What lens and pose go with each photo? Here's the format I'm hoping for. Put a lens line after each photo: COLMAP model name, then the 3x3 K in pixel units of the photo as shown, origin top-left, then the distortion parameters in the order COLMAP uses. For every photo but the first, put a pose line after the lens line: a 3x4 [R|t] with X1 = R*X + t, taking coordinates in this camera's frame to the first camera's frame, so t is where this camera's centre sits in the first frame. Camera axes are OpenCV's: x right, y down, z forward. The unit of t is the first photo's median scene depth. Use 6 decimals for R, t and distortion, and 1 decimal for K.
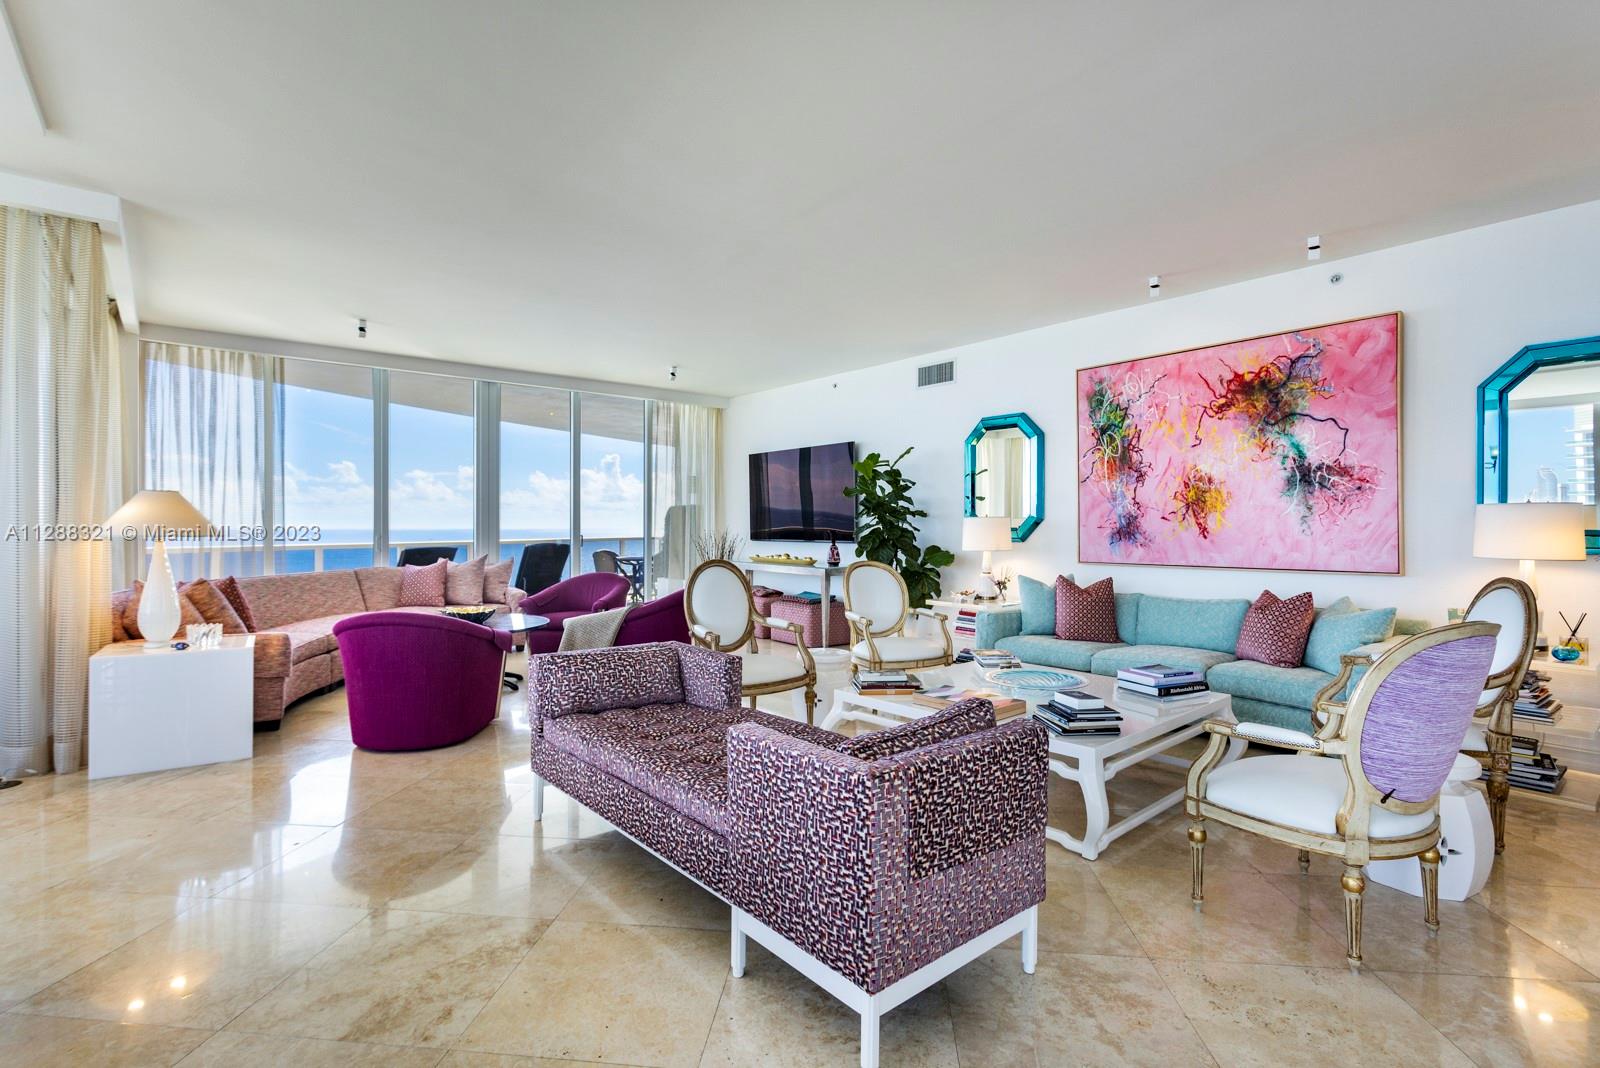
lens RADIAL K [[772.2, 0, 802.9], [0, 772.2, 531.7], [0, 0, 1]] dist [0.014446, 0.001590]
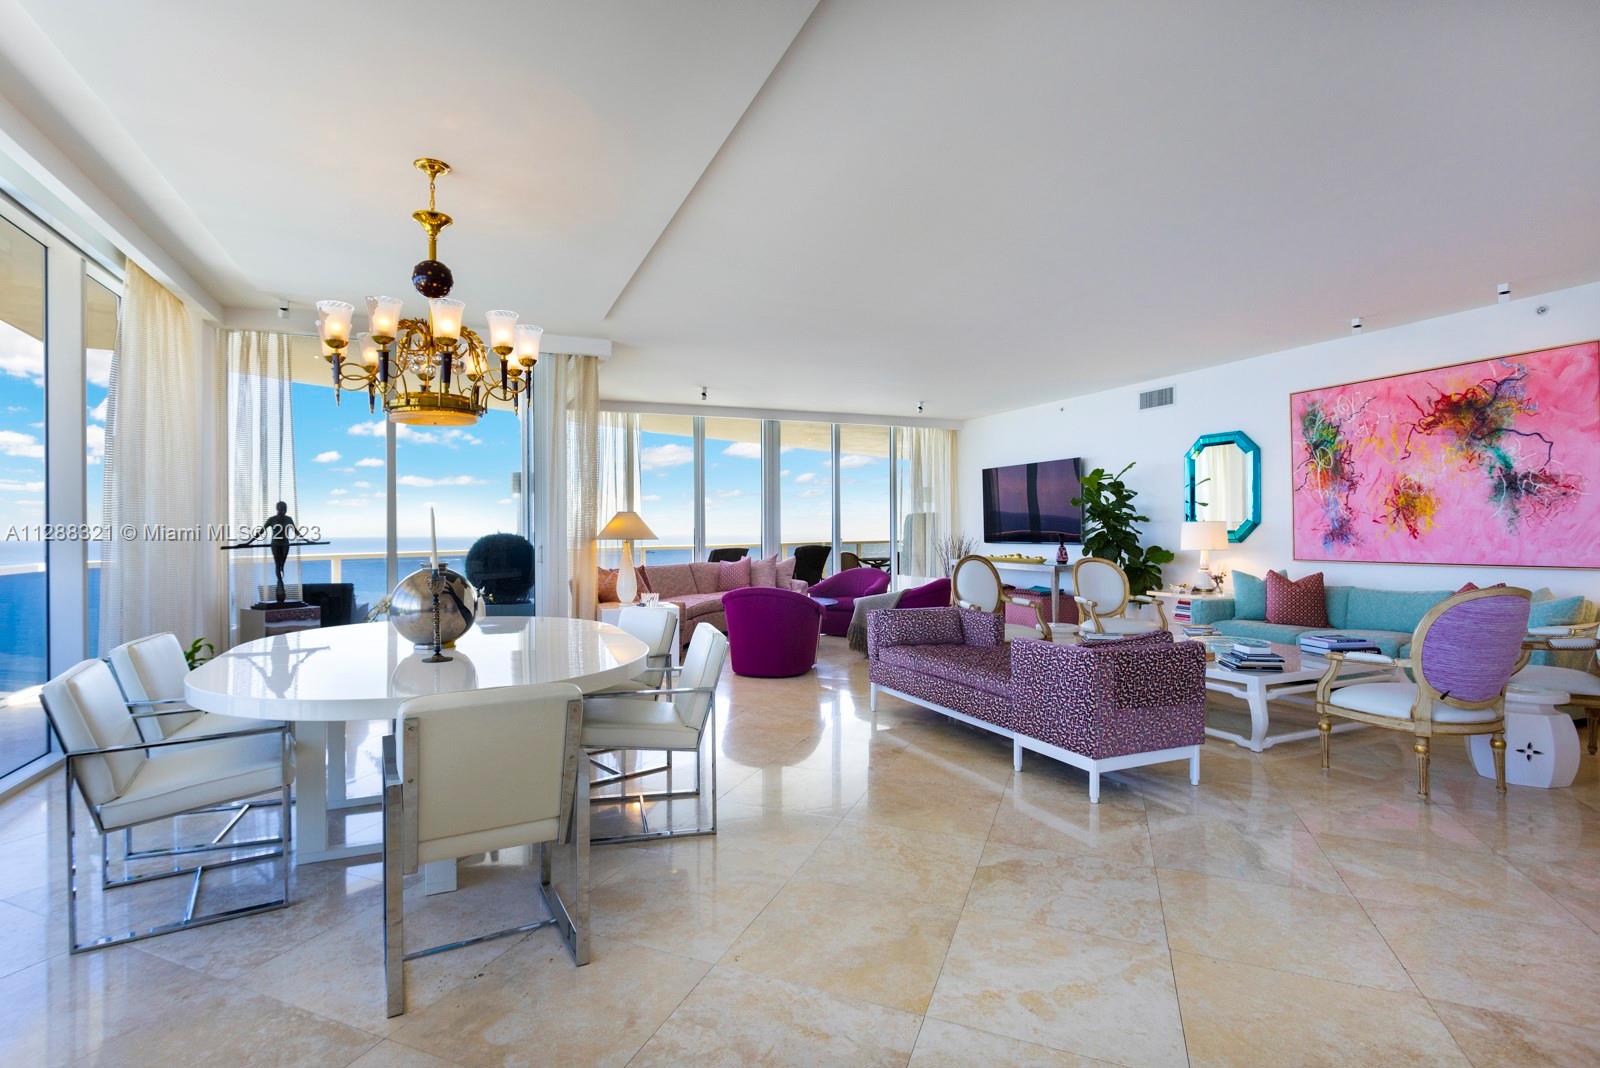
lens RADIAL K [[772.2, 0, 753.8], [0, 772.2, 532.7], [0, 0, 1]] dist [0.014446, 0.001590]
pose [[0.945574, -0.006324, -0.325345, -0.030502], [0.004753, 0.999973, -0.005623, 0.001732], [0.325371, 0.003770, 0.945579, -0.400118]]
